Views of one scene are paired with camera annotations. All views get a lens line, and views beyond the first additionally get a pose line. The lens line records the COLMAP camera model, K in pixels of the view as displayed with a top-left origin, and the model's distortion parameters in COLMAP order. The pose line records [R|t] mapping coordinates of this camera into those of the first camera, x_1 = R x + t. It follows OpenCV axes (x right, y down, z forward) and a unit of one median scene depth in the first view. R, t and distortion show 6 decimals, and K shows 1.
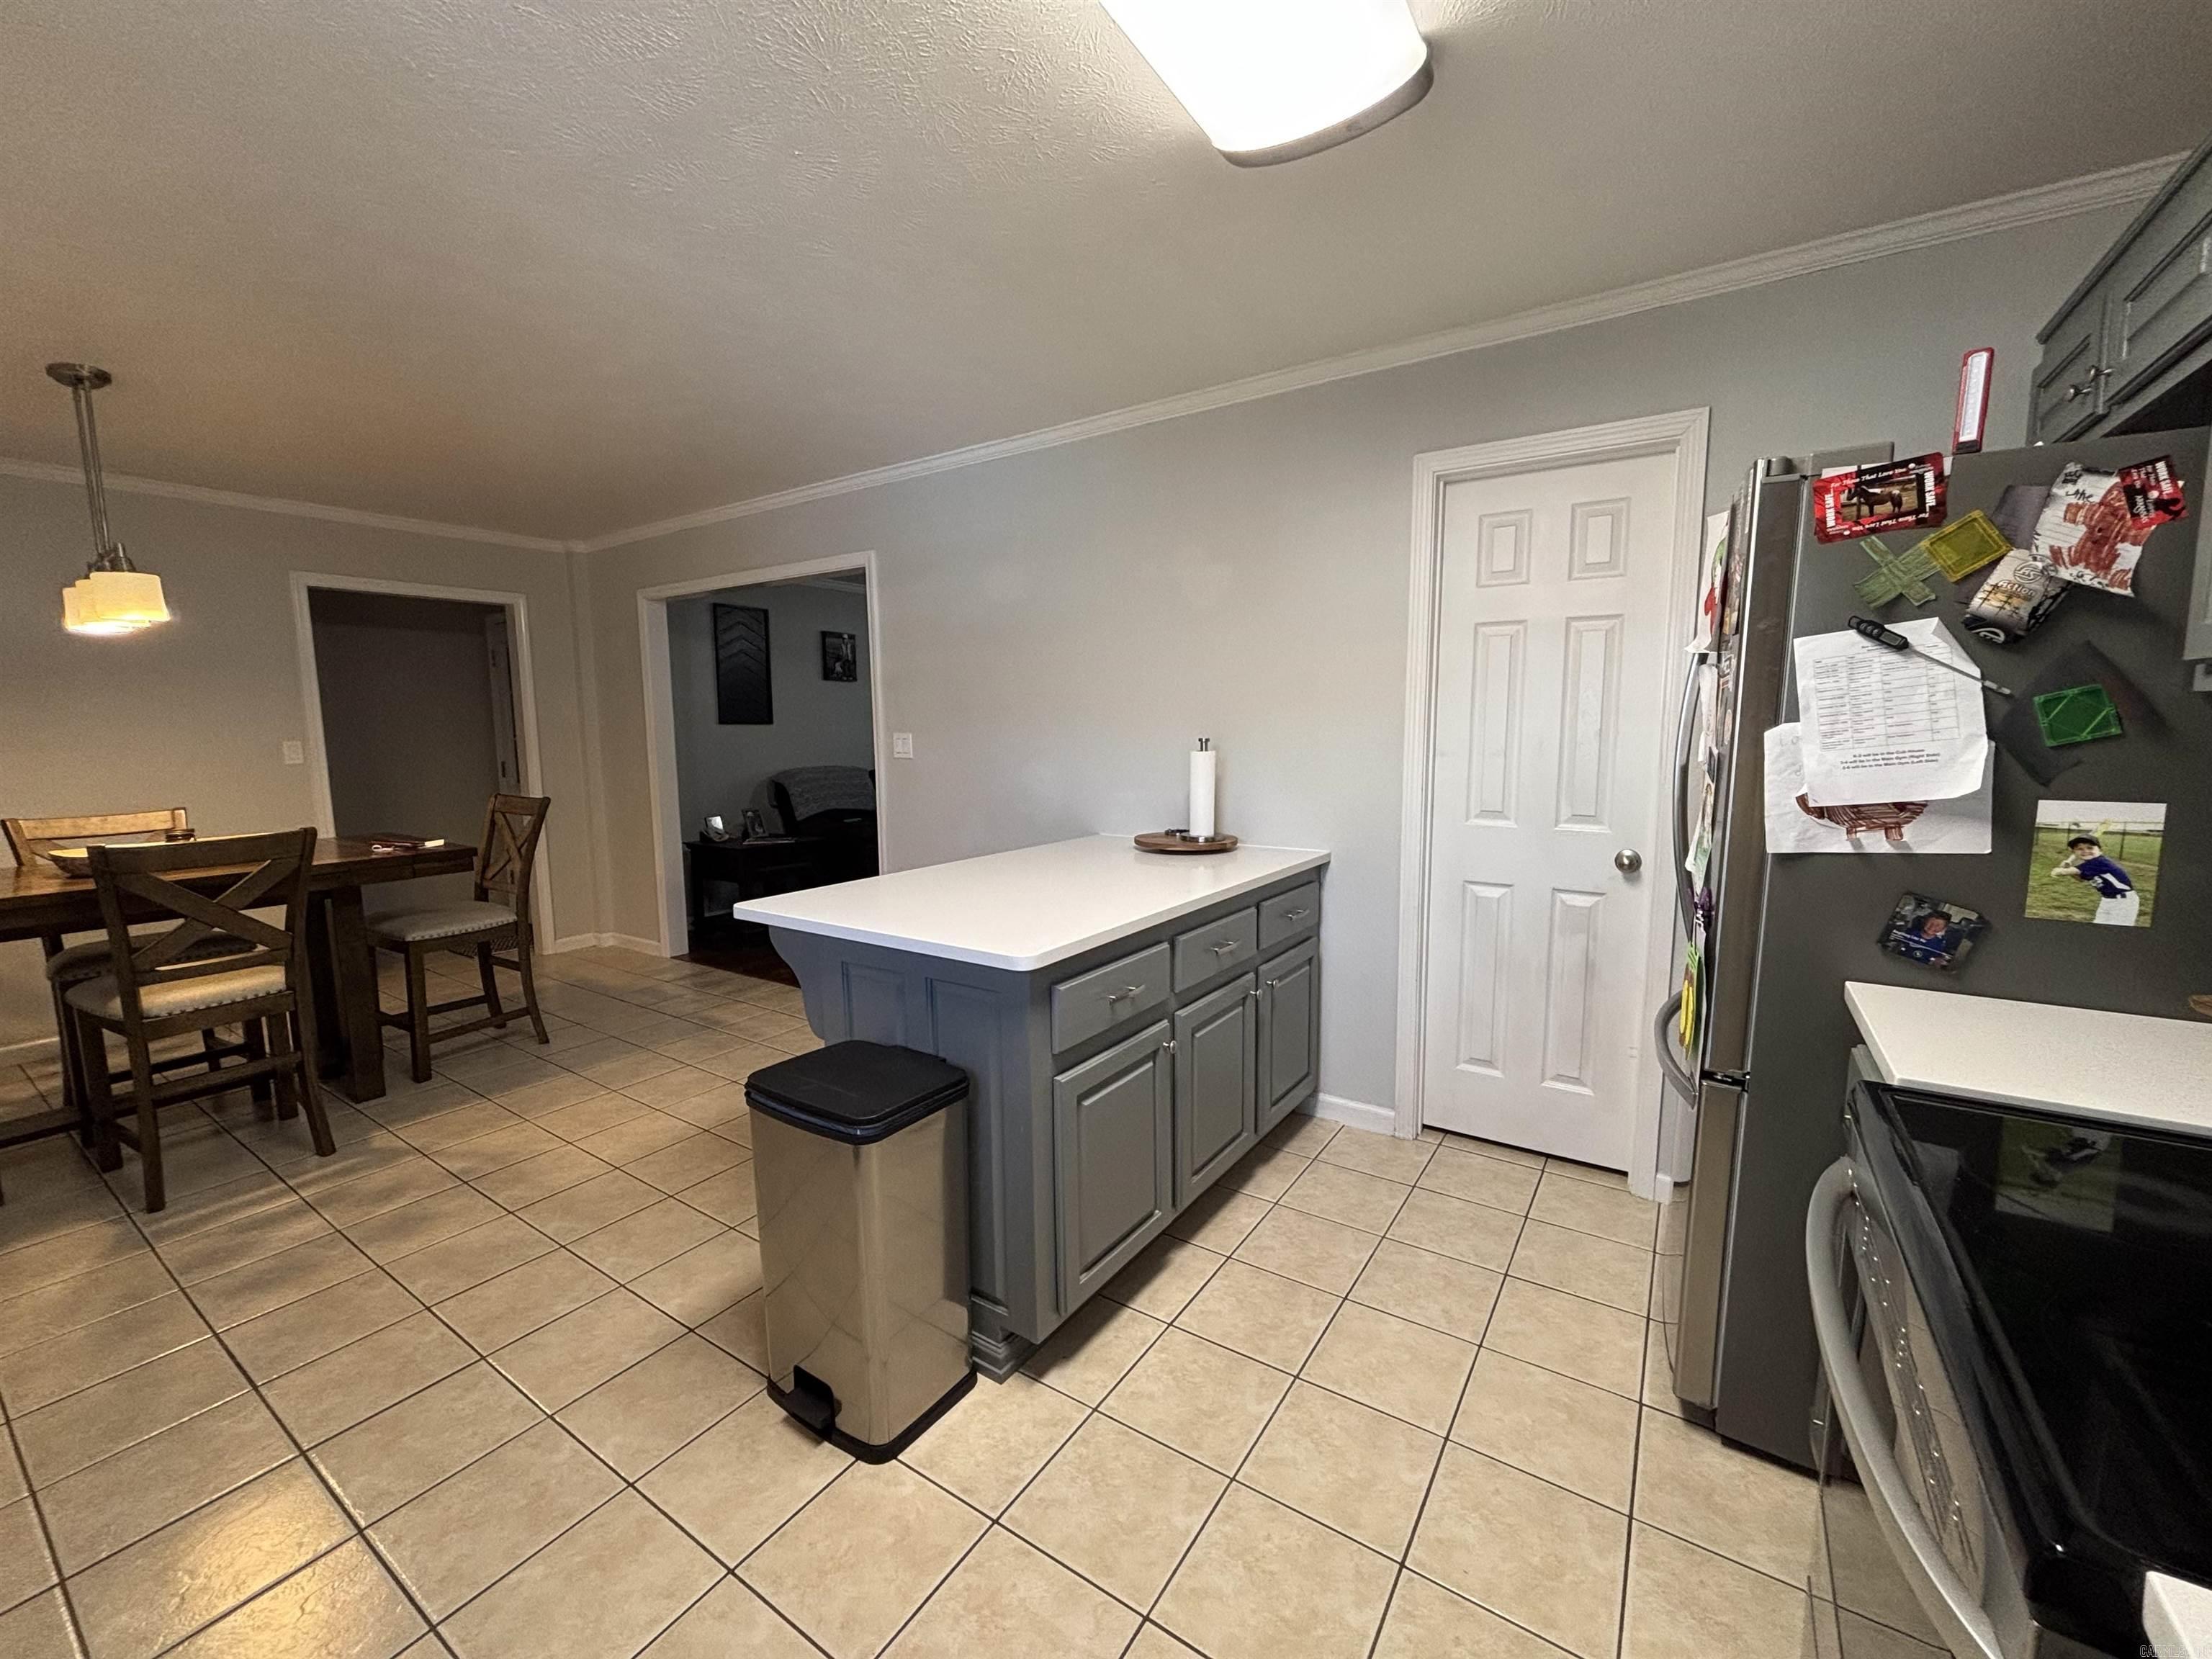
lens RADIAL K [[899.9, 0, 1090.4], [0, 899.9, 833.0], [0, 0, 1]] dist [0.008581, 0.001062]
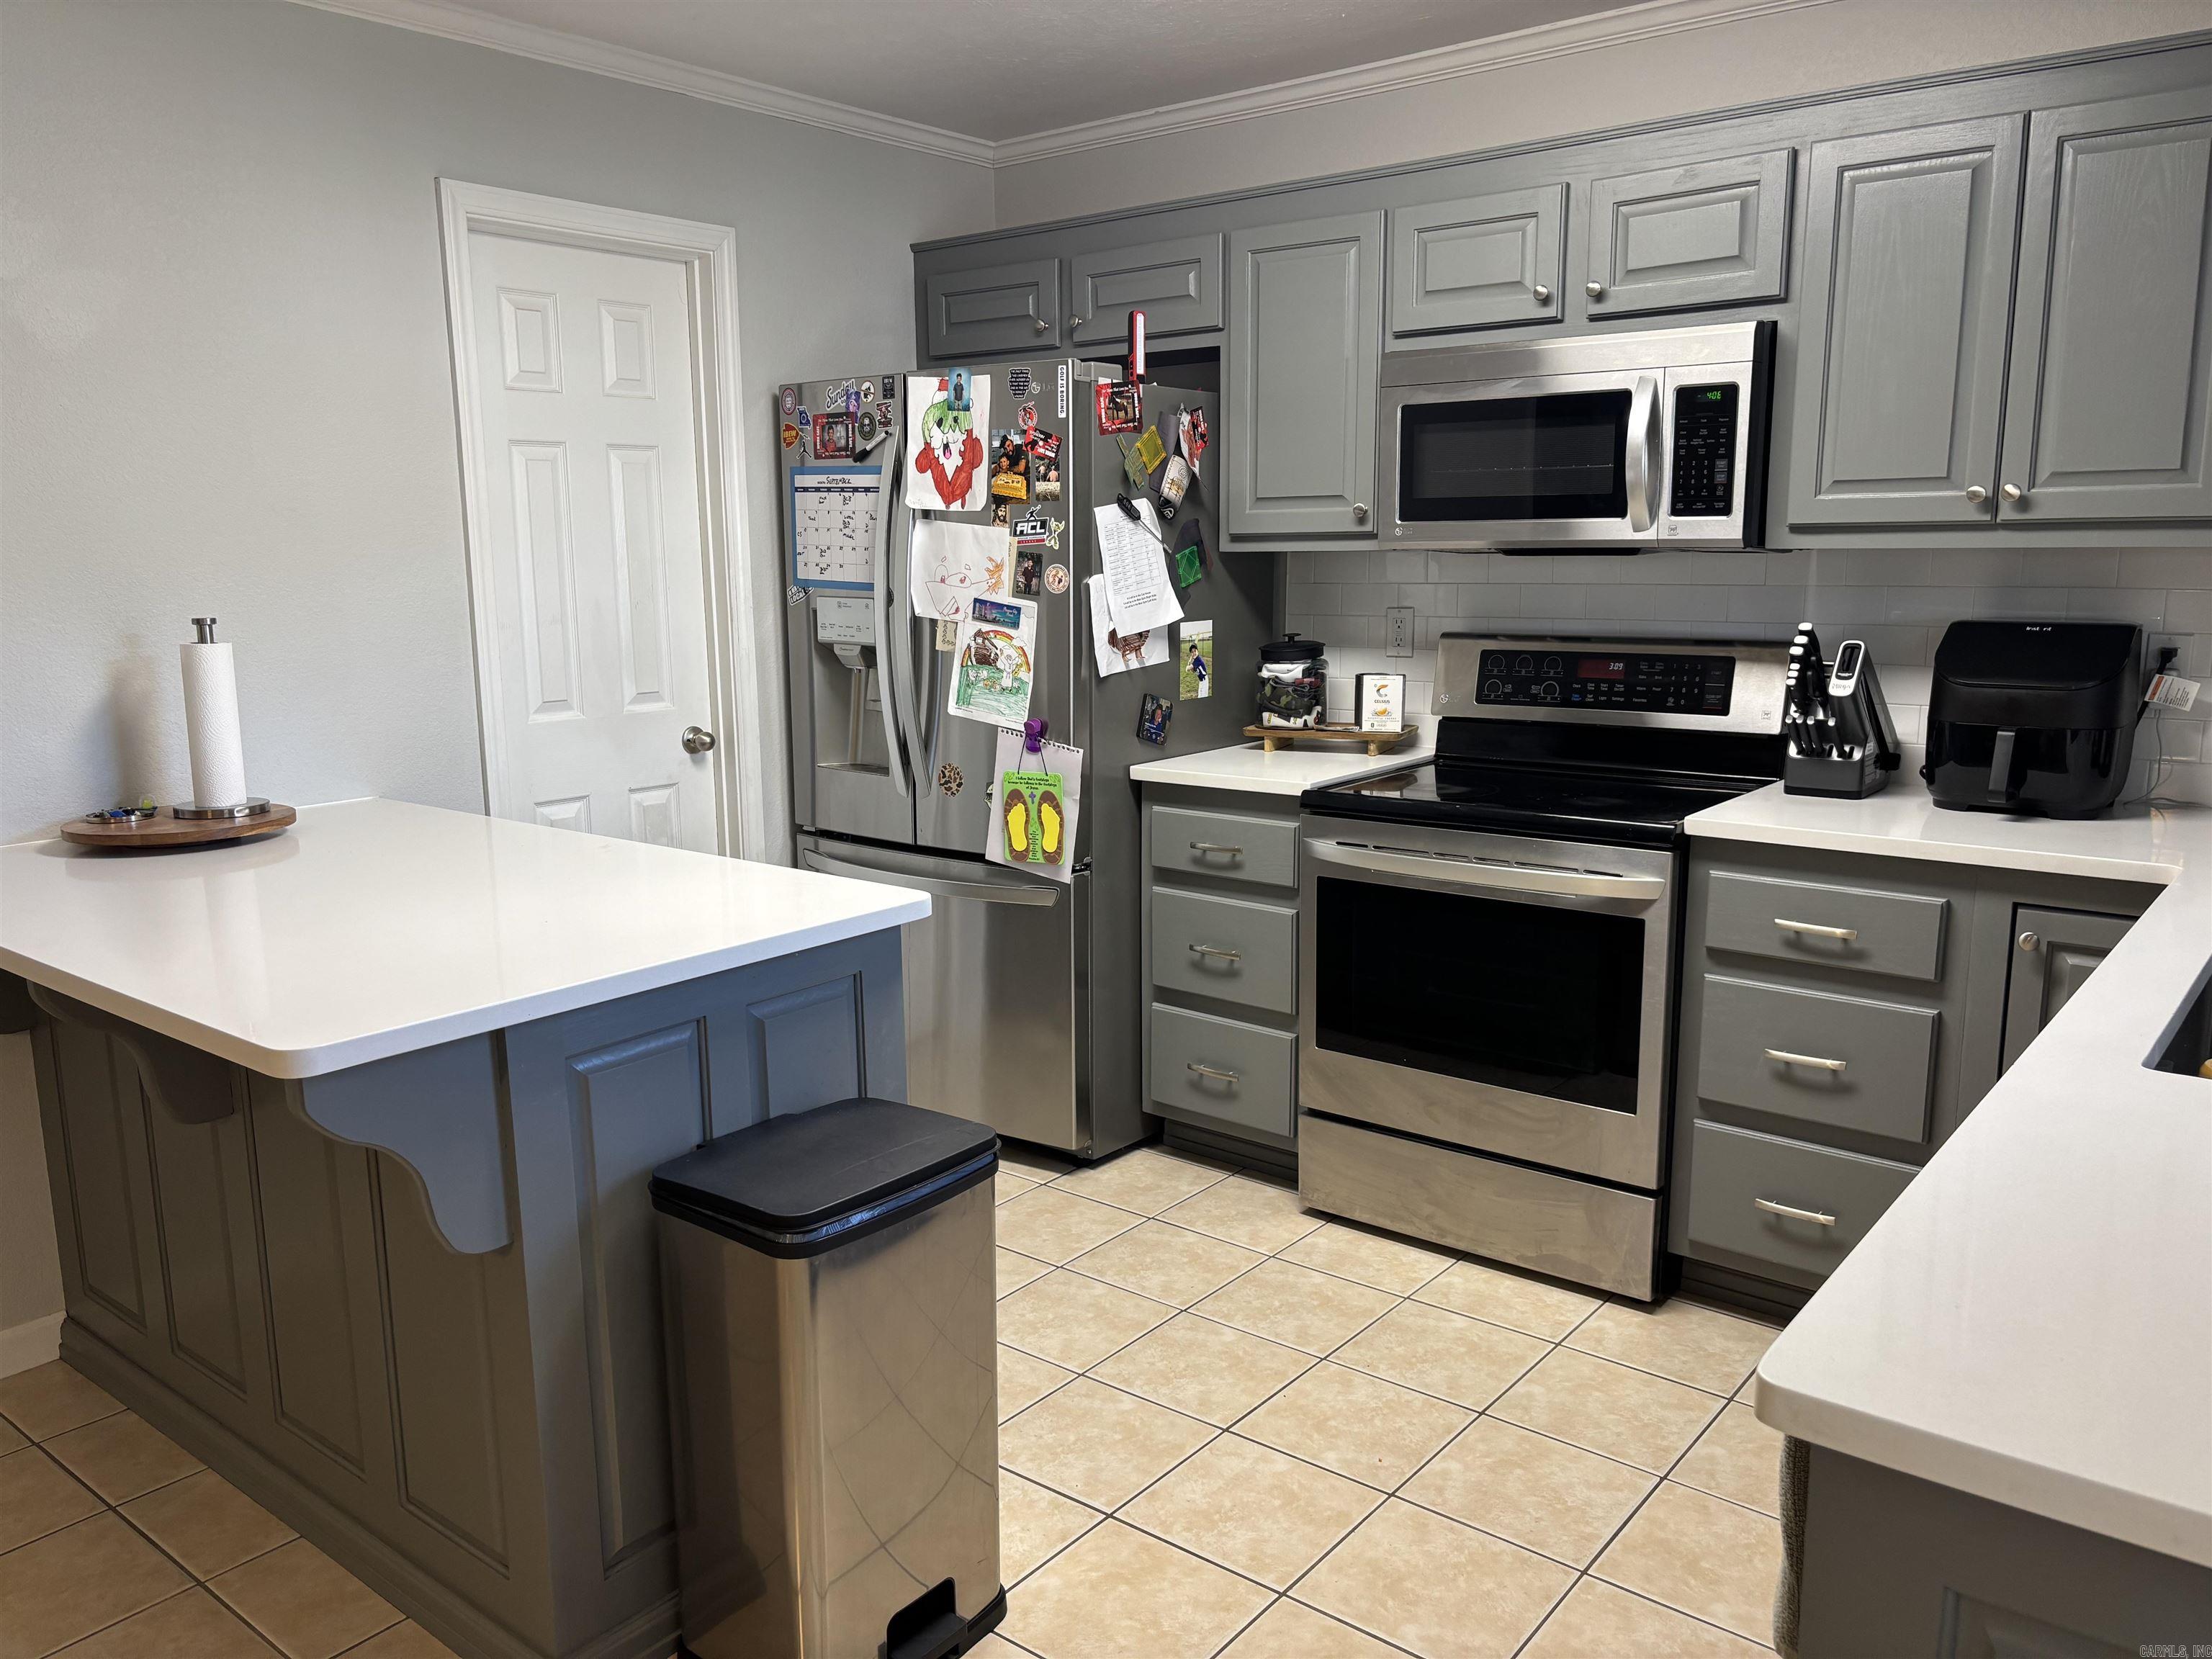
lens RADIAL K [[1683.0, 0, 1104.7], [0, 1683.0, 852.8], [0, 0, 1]] dist [0.087430, -0.069987]
pose [[0.088032, -0.178876, 0.979925, -1.703320], [0.138654, 0.976368, 0.165771, -0.135756], [-0.986420, 0.121278, 0.110754, 0.803544]]
